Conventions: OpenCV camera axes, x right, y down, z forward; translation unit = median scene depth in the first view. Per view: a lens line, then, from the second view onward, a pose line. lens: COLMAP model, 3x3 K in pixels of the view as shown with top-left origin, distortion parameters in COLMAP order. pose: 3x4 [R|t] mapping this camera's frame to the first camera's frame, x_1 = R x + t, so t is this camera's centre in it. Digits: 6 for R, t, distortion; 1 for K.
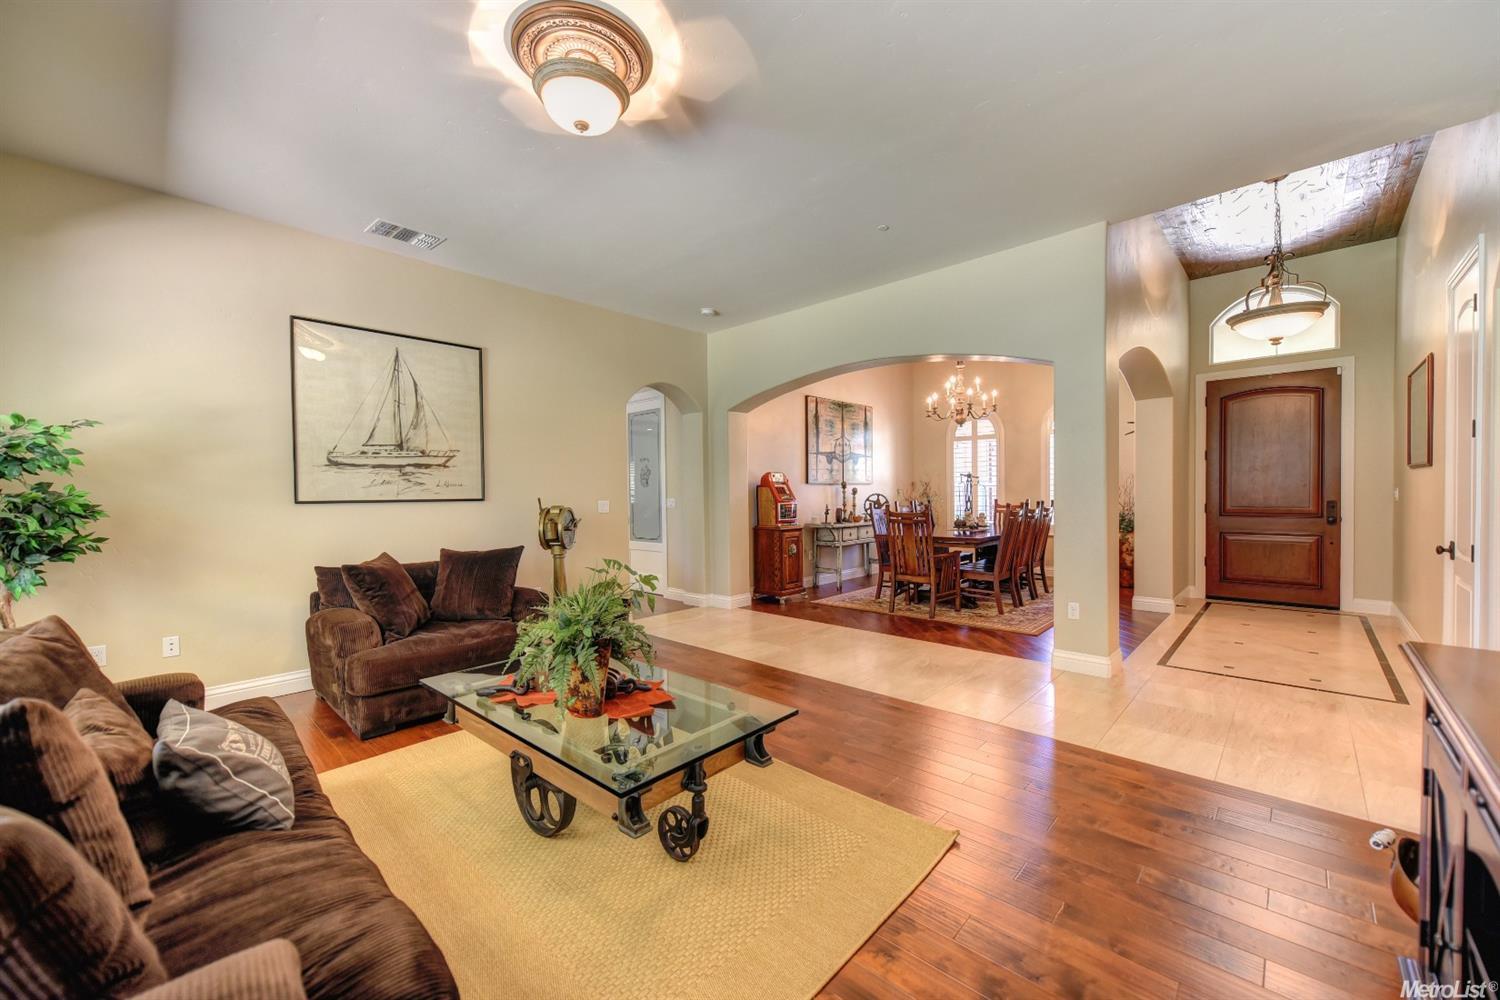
lens RADIAL K [[584.7, 0, 750.0], [0, 584.7, 500.0], [0, 0, 1]] dist [0.000284, 0.000026]
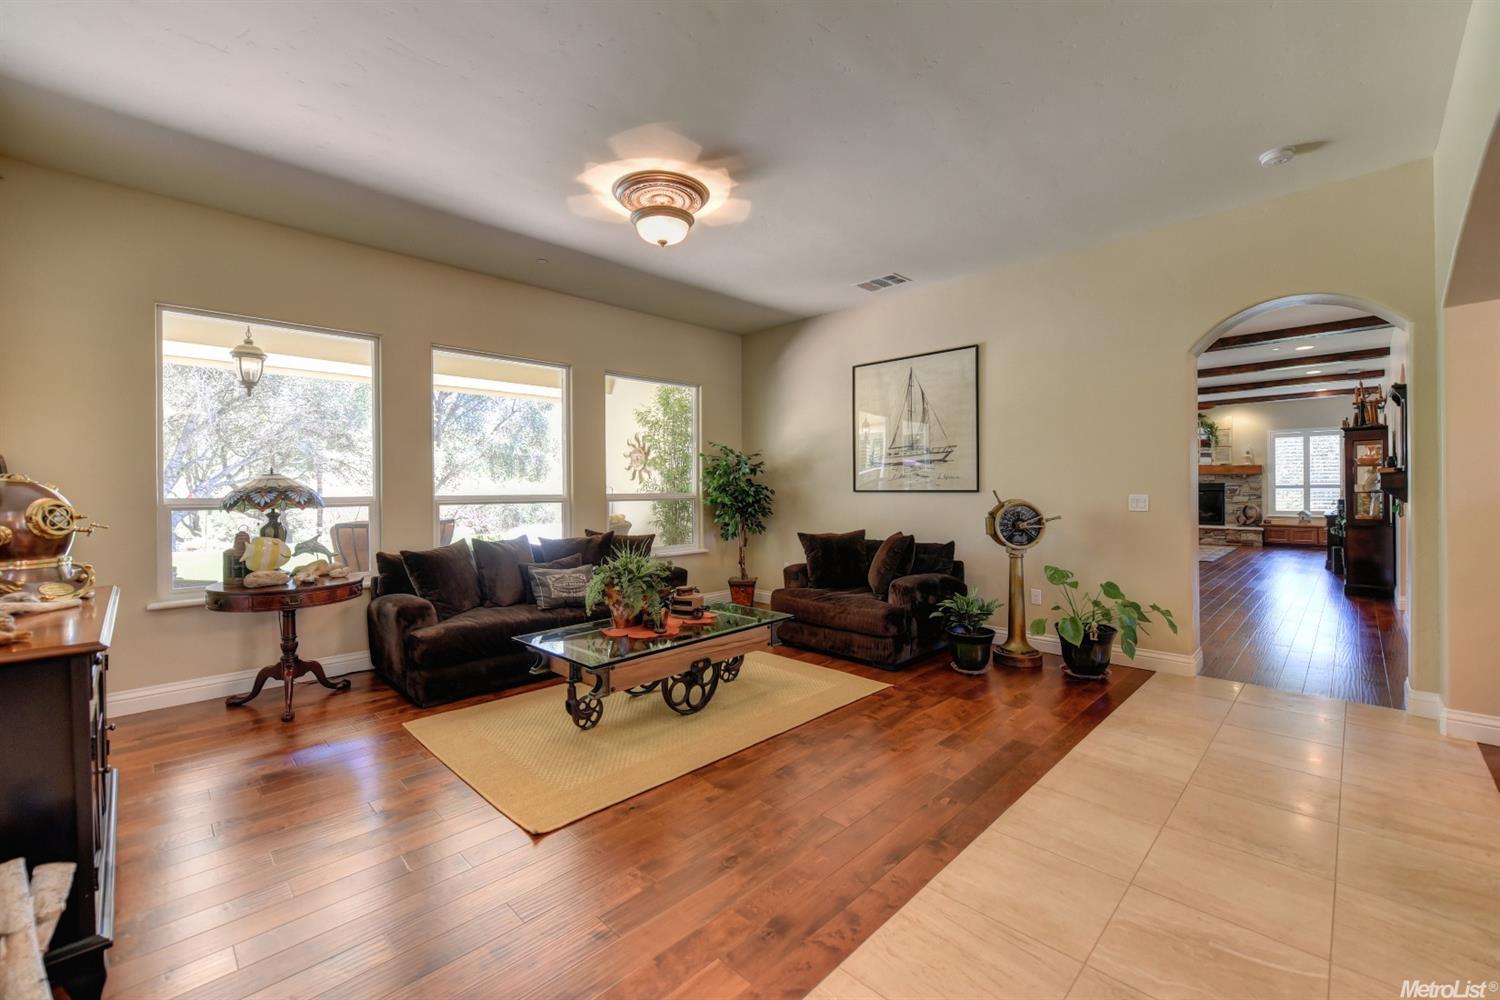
lens RADIAL K [[611.5, 0, 750.0], [0, 611.5, 500.0], [0, 0, 1]] dist [-0.000216, -0.000025]
pose [[-0.027615, 0.025747, -0.999287, 0.708700], [-0.008529, 0.999626, 0.025991, -0.010066], [0.999582, 0.009241, -0.027385, 0.694483]]
